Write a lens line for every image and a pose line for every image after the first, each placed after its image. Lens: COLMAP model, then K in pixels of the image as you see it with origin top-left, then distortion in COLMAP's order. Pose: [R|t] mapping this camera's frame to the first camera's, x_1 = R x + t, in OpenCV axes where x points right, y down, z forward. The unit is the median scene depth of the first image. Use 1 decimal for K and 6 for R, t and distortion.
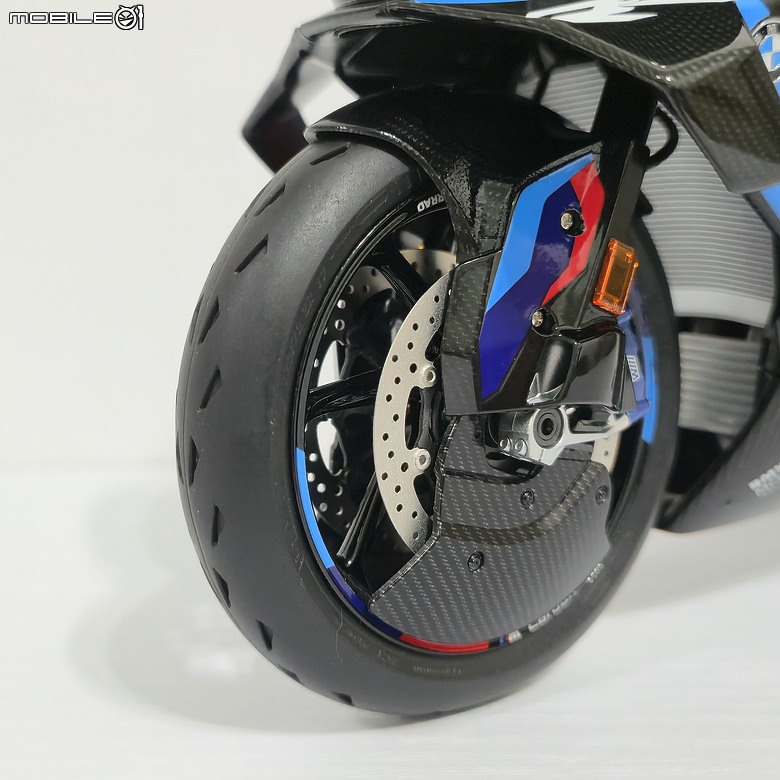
lens RADIAL K [[1183.1, 0, 388.4], [0, 1183.1, 386.1], [0, 0, 1]] dist [0.040470, 0.000000]
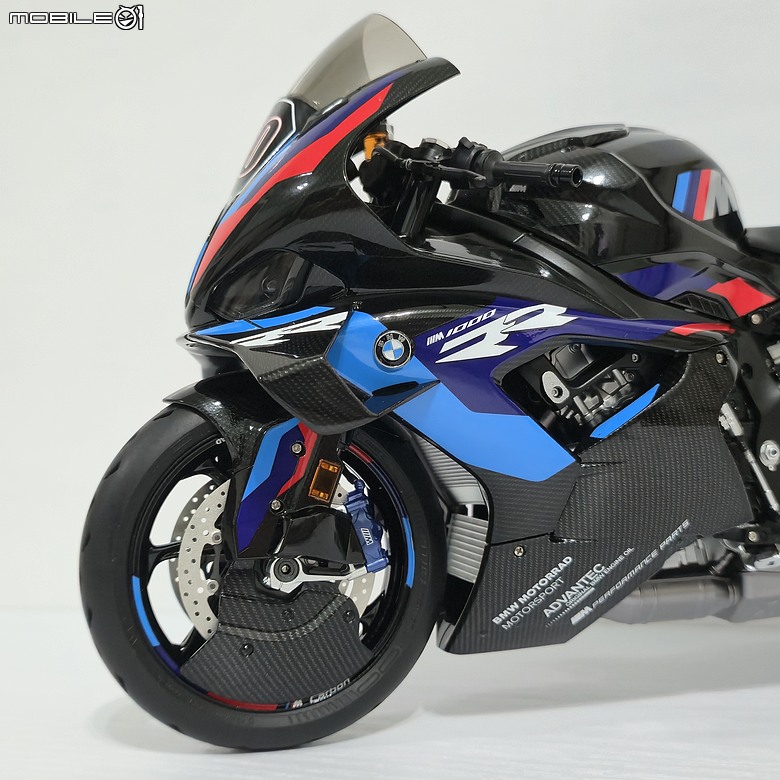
lens RADIAL K [[1183.1, 0, 384.7], [0, 1183.1, 399.8], [0, 0, 1]] dist [0.040470, 0.000000]
pose [[0.935702, -0.025138, -0.351896, 0.874769], [-0.026439, 0.989657, -0.140998, 0.029791], [0.351800, 0.141236, 0.925359, -0.550210]]
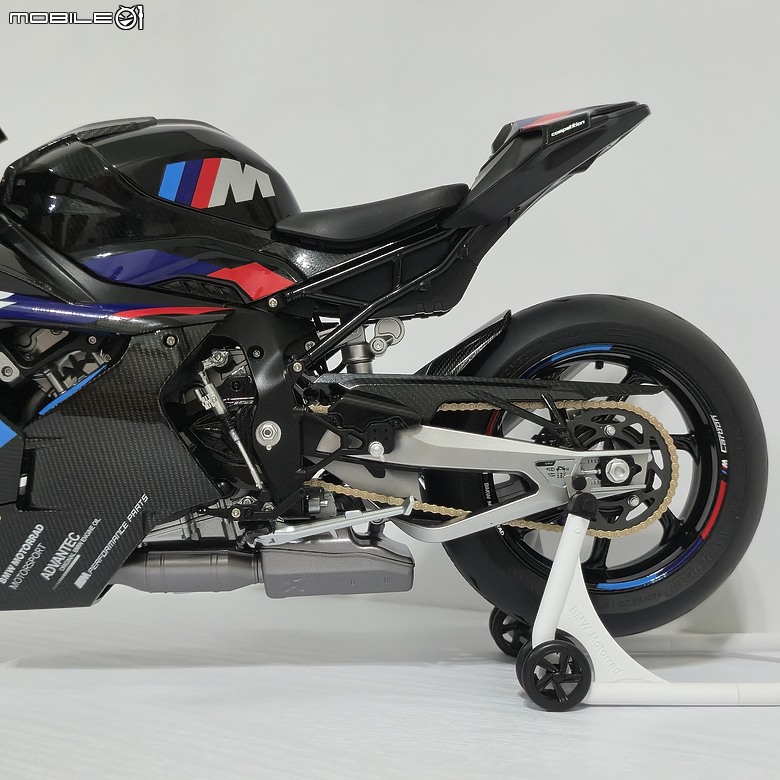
lens RADIAL K [[1183.1, 0, 391.4], [0, 1183.1, 387.8], [0, 0, 1]] dist [0.040470, 0.000000]
pose [[0.814200, -0.008235, -0.580526, 2.077896], [-0.073113, 0.990485, -0.116594, -0.031583], [0.575962, 0.137374, 0.805851, -0.022269]]
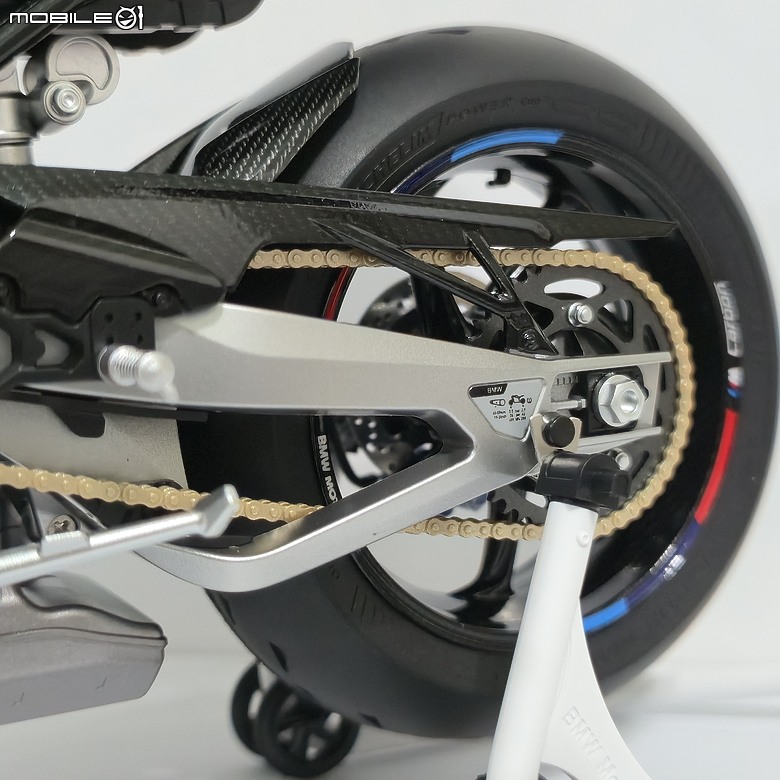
lens RADIAL K [[1398.5, 0, 394.5], [0, 1398.5, 388.5], [0, 0, 1]] dist [0.074602, 0.000000]
pose [[0.990255, 0.015383, -0.138417, 1.226841], [-0.022777, 0.998388, -0.051992, -0.100644], [0.137394, 0.054638, 0.989008, 0.697989]]
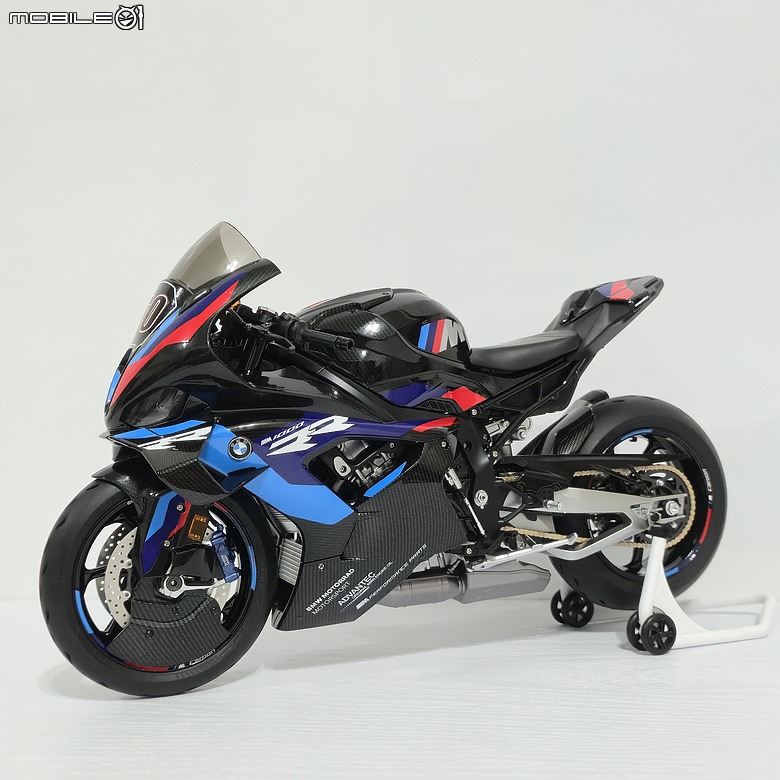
lens RADIAL K [[1183.1, 0, 395.8], [0, 1183.1, 396.5], [0, 0, 1]] dist [0.040470, 0.000000]
pose [[0.971715, -0.020211, -0.235292, 1.284323], [-0.005170, 0.994272, -0.106756, -0.104395], [0.236102, 0.104952, 0.966044, -1.552773]]
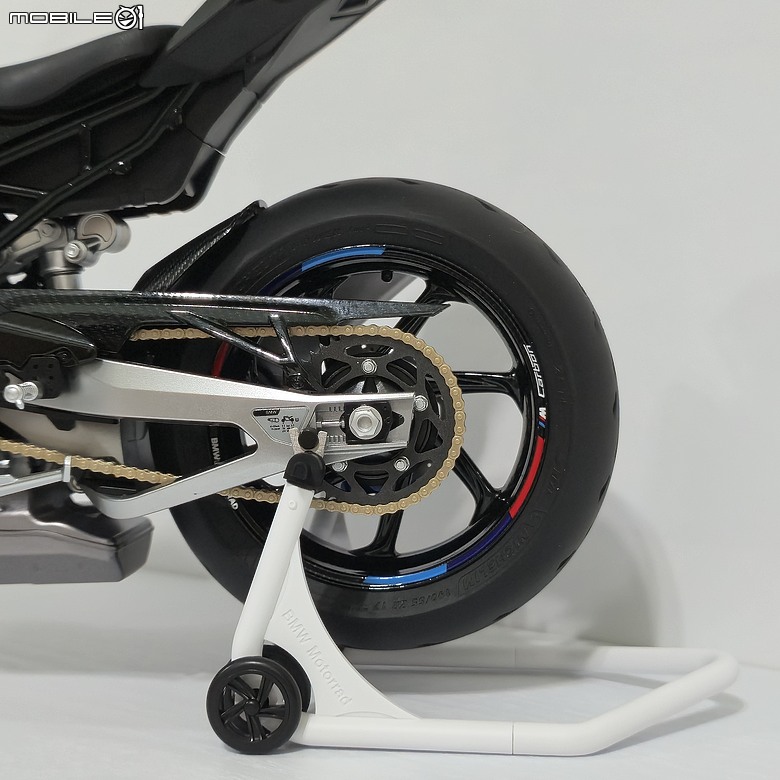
lens RADIAL K [[1398.5, 0, 390.7], [0, 1398.5, 387.5], [0, 0, 1]] dist [0.074602, 0.000000]
pose [[0.725825, 0.024212, -0.687454, 2.403073], [-0.083560, 0.995083, -0.053178, -0.106827], [0.682786, 0.096042, 0.724279, 0.601733]]
